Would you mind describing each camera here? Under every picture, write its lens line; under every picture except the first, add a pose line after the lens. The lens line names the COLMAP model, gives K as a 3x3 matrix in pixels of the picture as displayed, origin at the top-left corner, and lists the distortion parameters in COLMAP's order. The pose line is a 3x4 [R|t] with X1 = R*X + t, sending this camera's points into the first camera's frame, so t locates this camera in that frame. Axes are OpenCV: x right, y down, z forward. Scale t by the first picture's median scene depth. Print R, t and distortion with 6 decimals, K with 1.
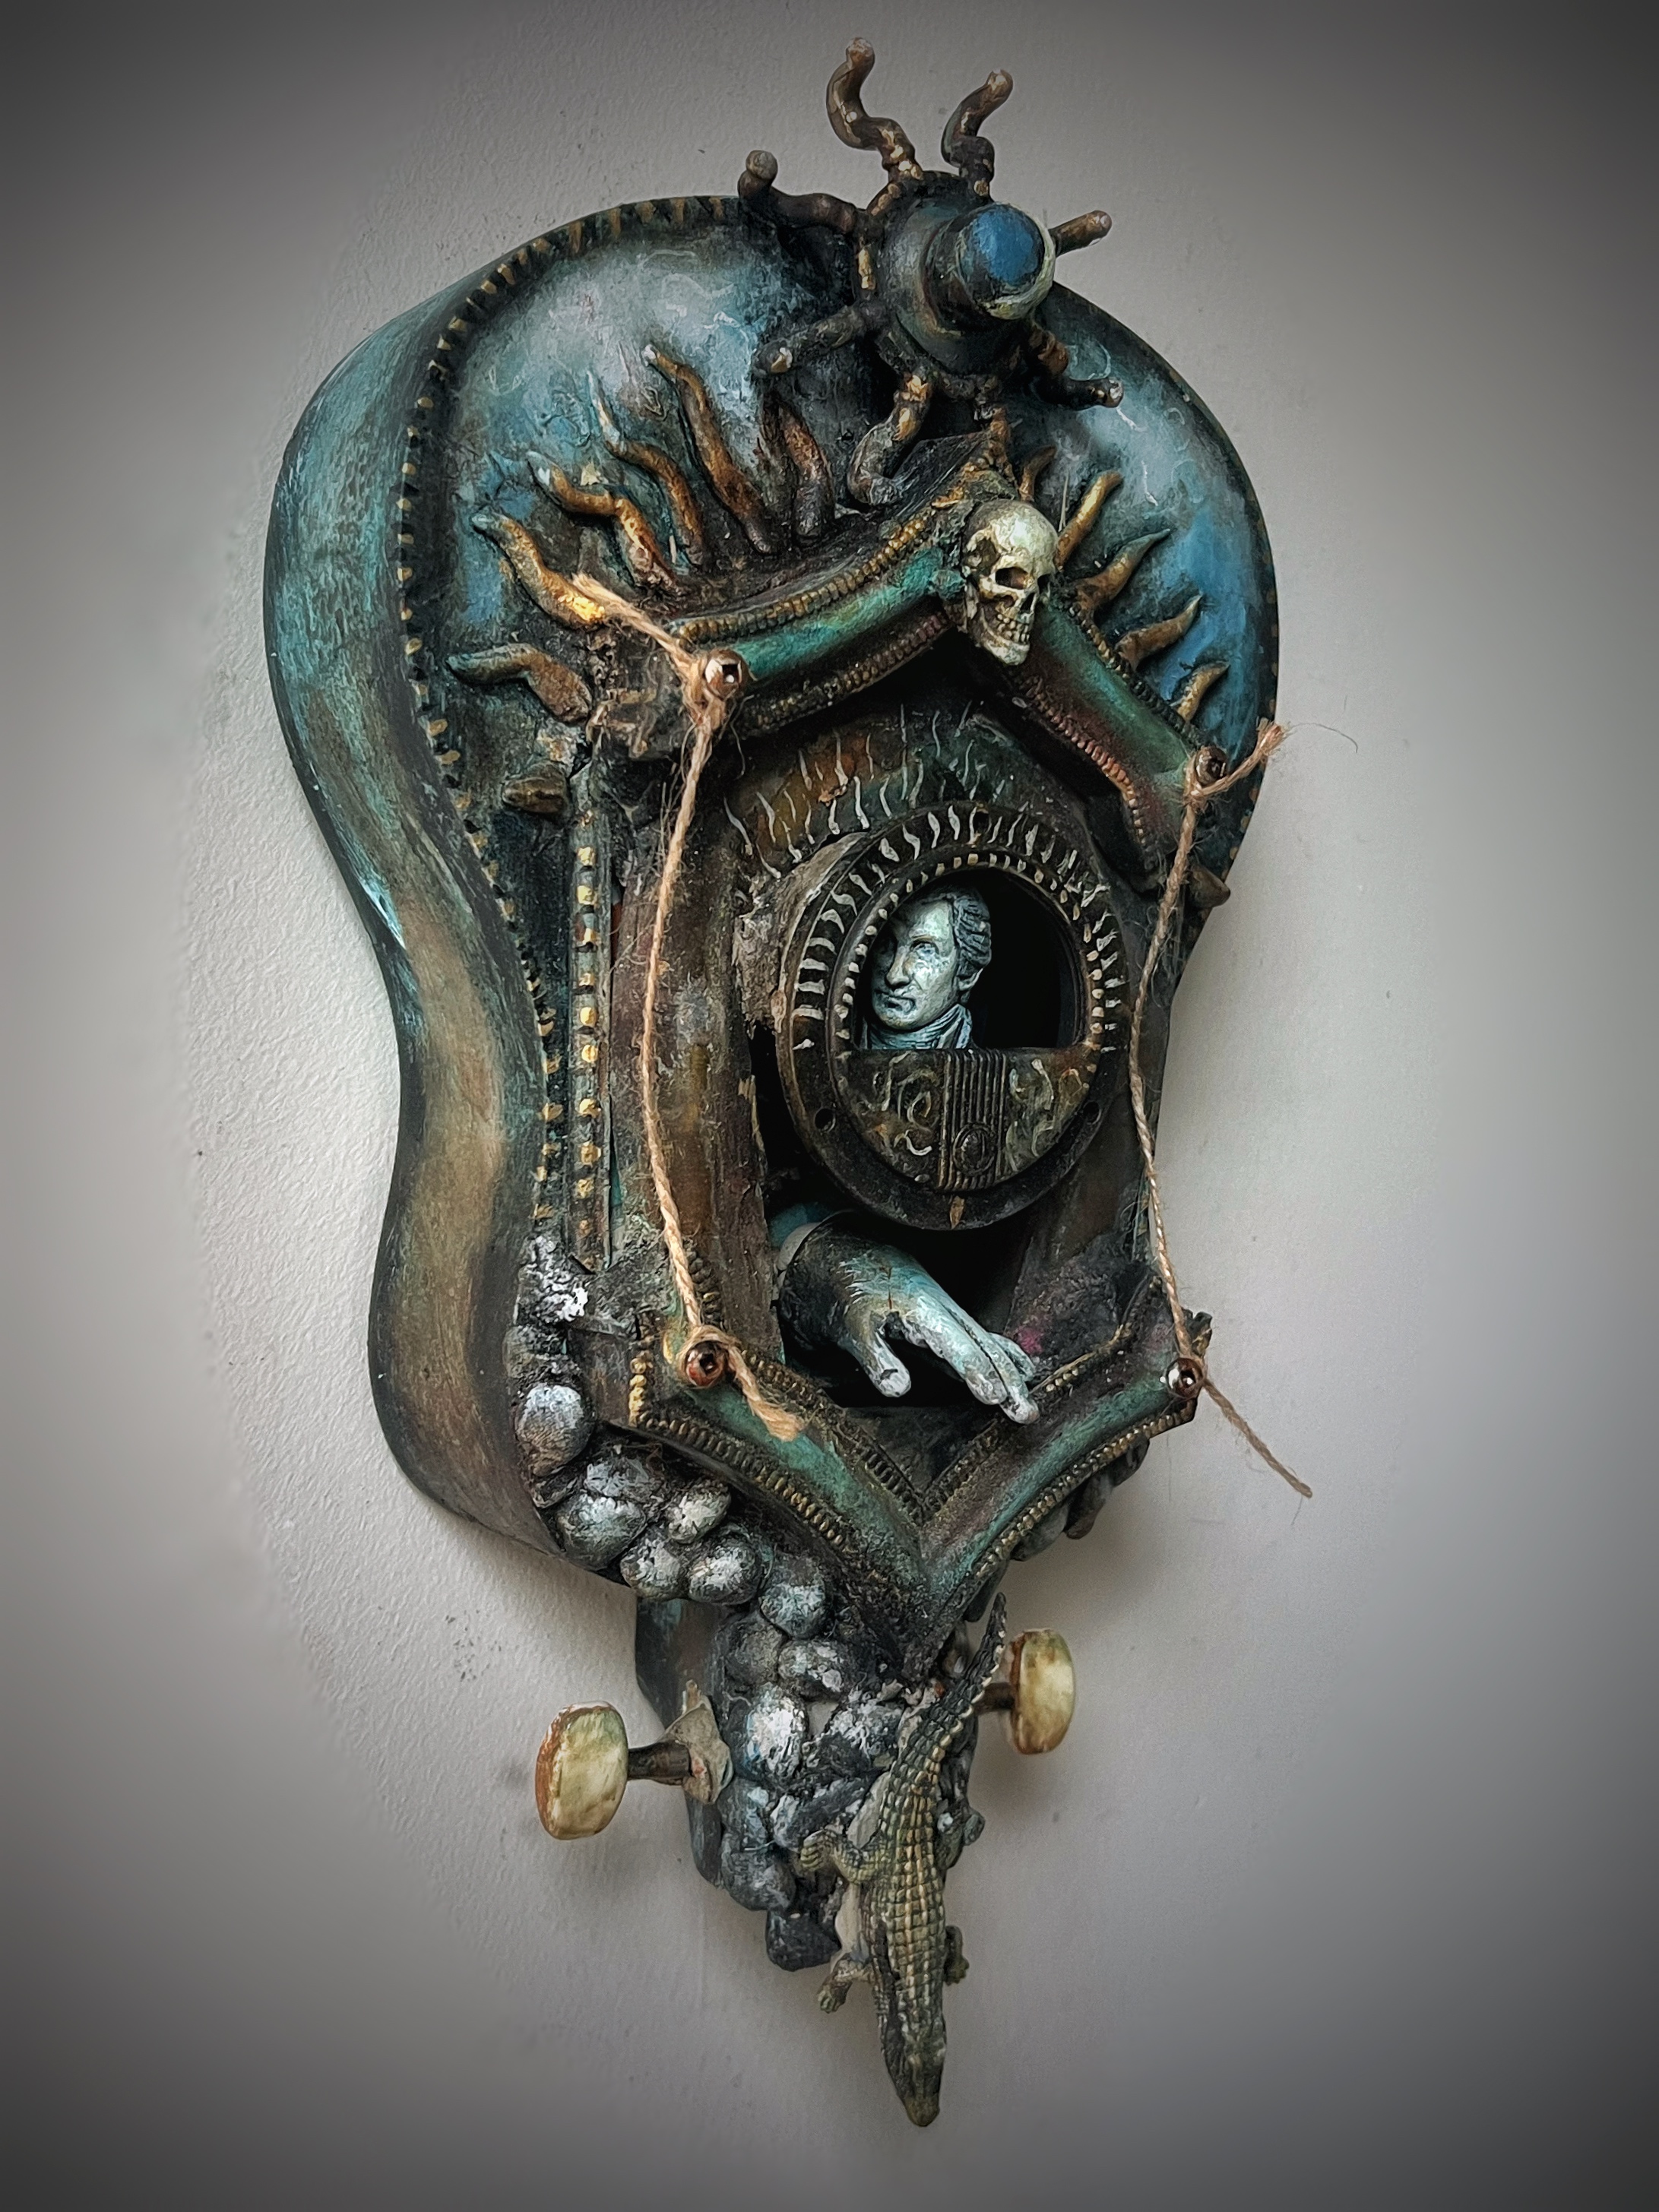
lens RADIAL K [[1673.7, 0, 829.5], [0, 1673.7, 1106.0], [0, 0, 1]] dist [0.102780, -0.167978]
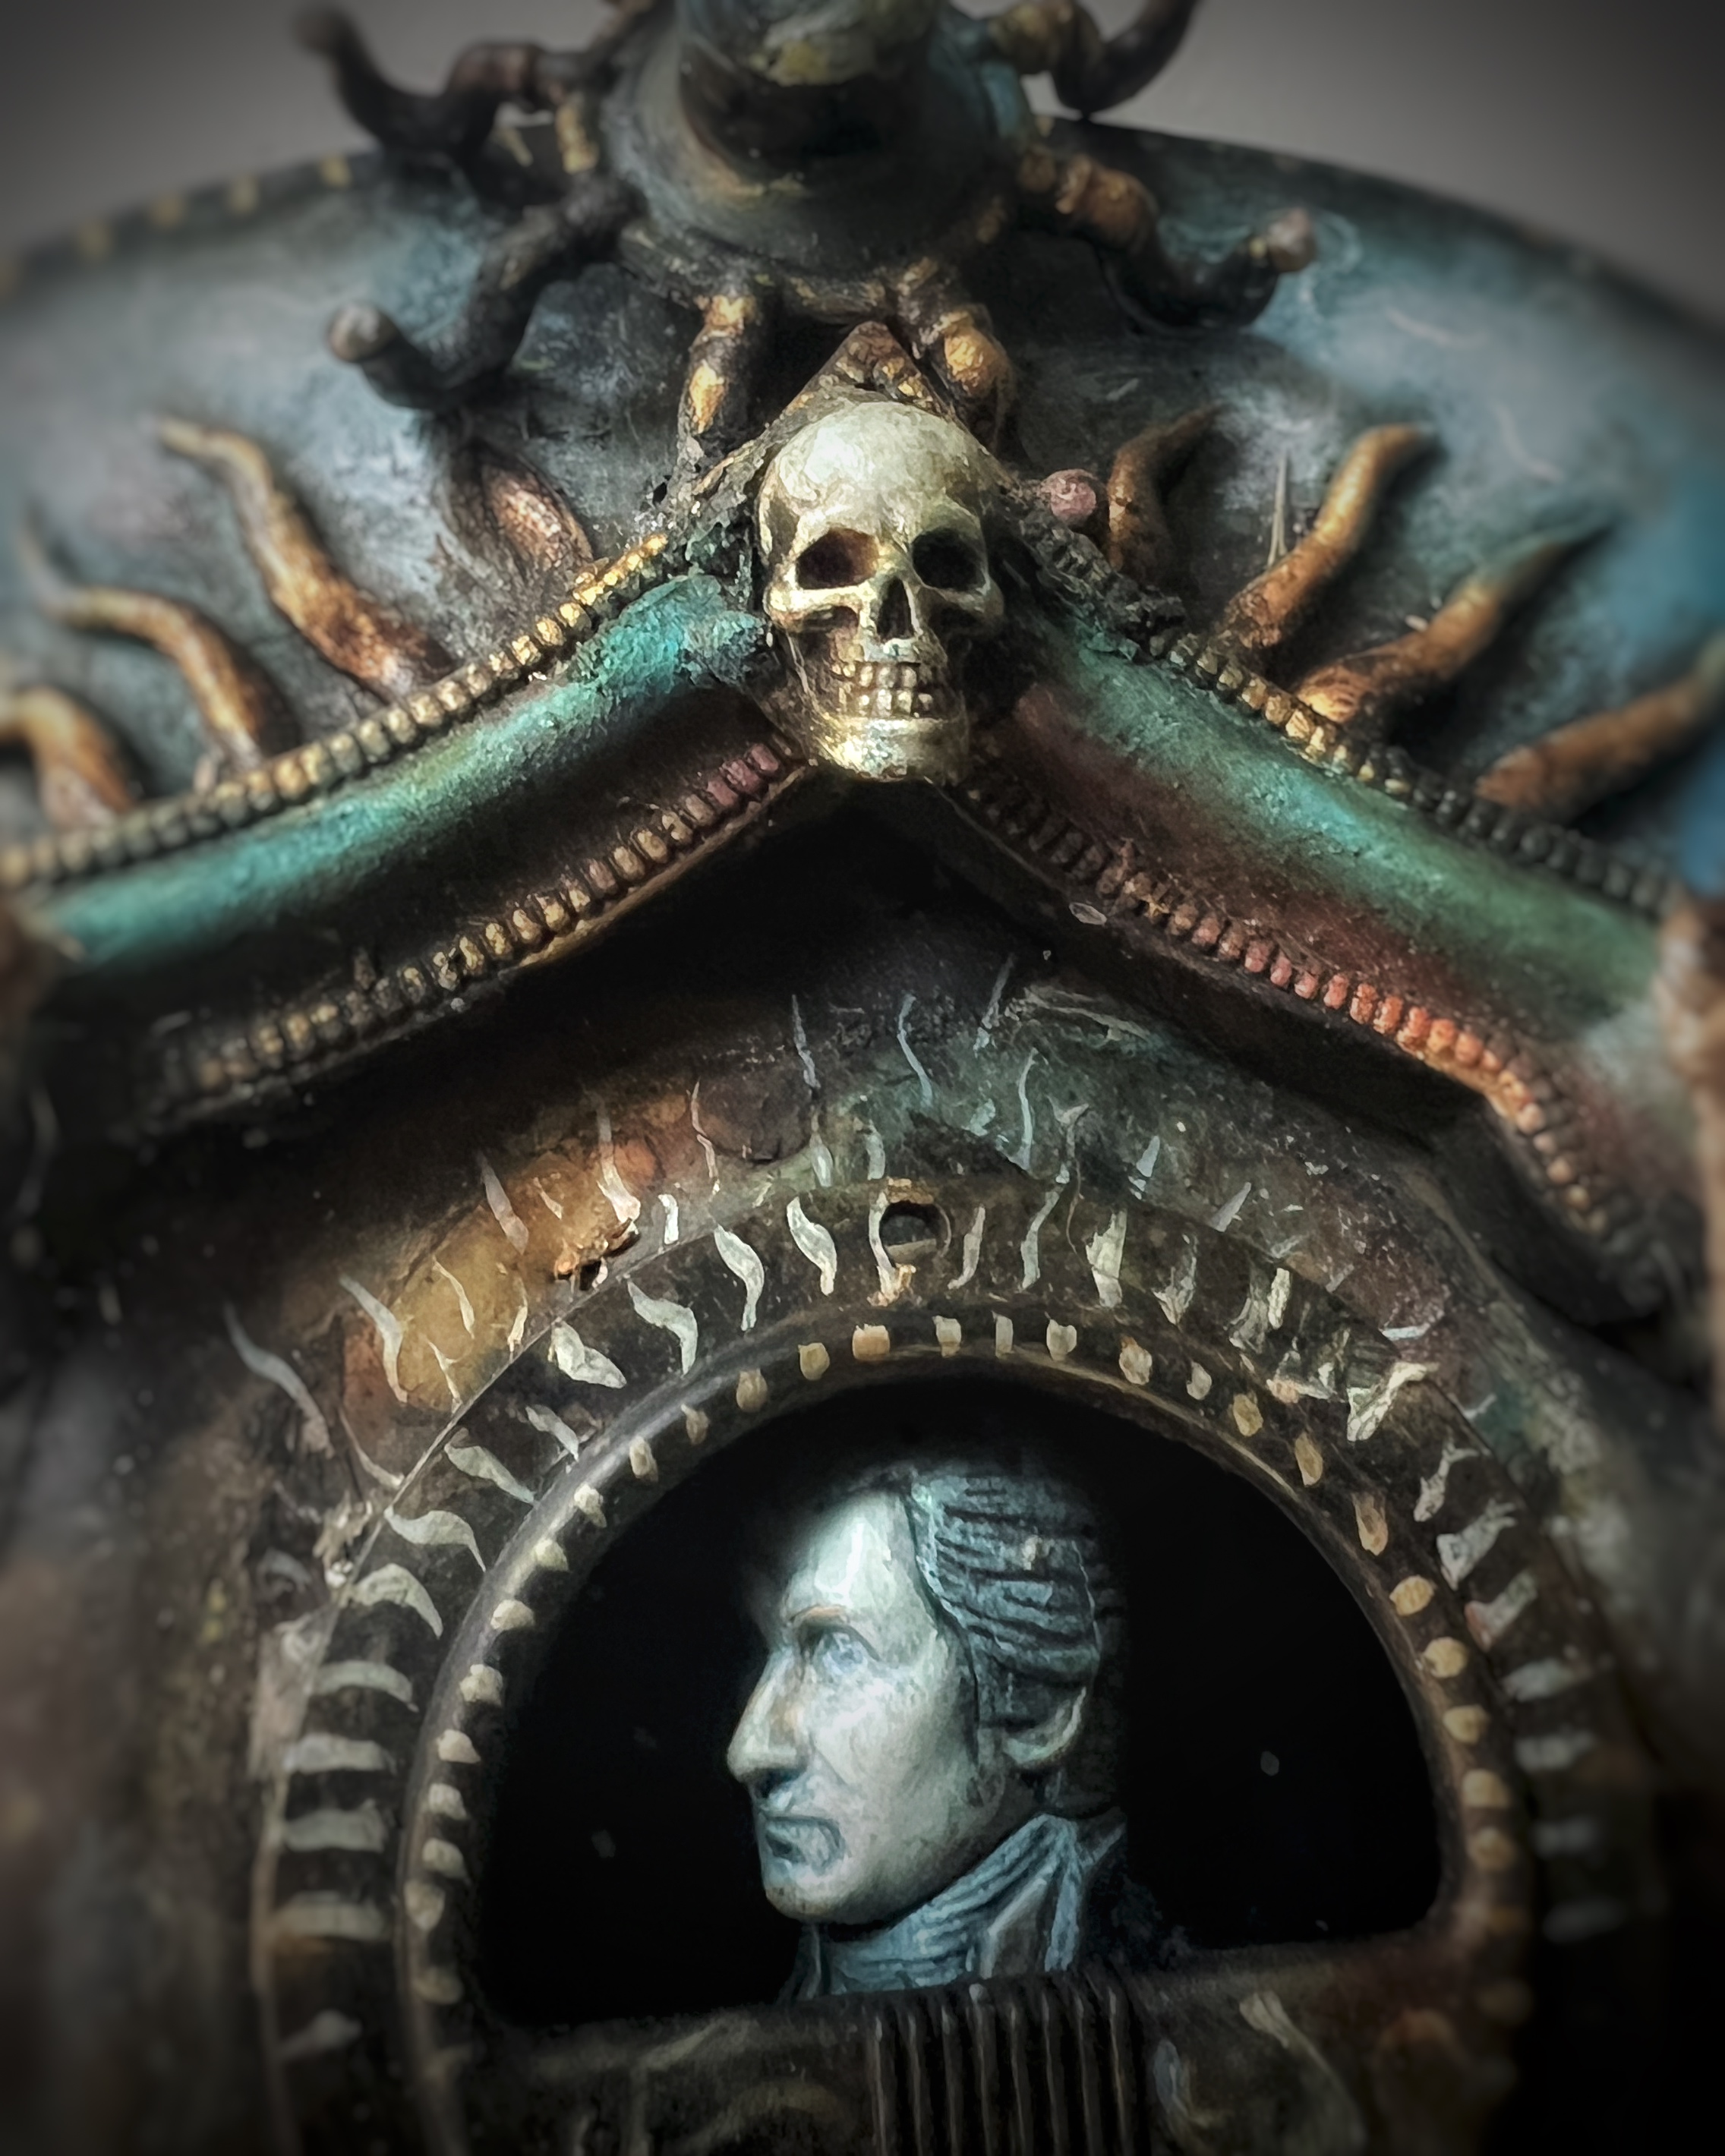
lens RADIAL K [[2288.1, 0, 863.2], [0, 2288.1, 925.8], [0, 0, 1]] dist [0.008404, -0.014270]
pose [[0.896569, -0.256359, -0.361169, 0.254512], [0.080949, 0.896571, -0.435441, -0.026587], [0.435443, 0.361166, 0.824590, 0.588757]]
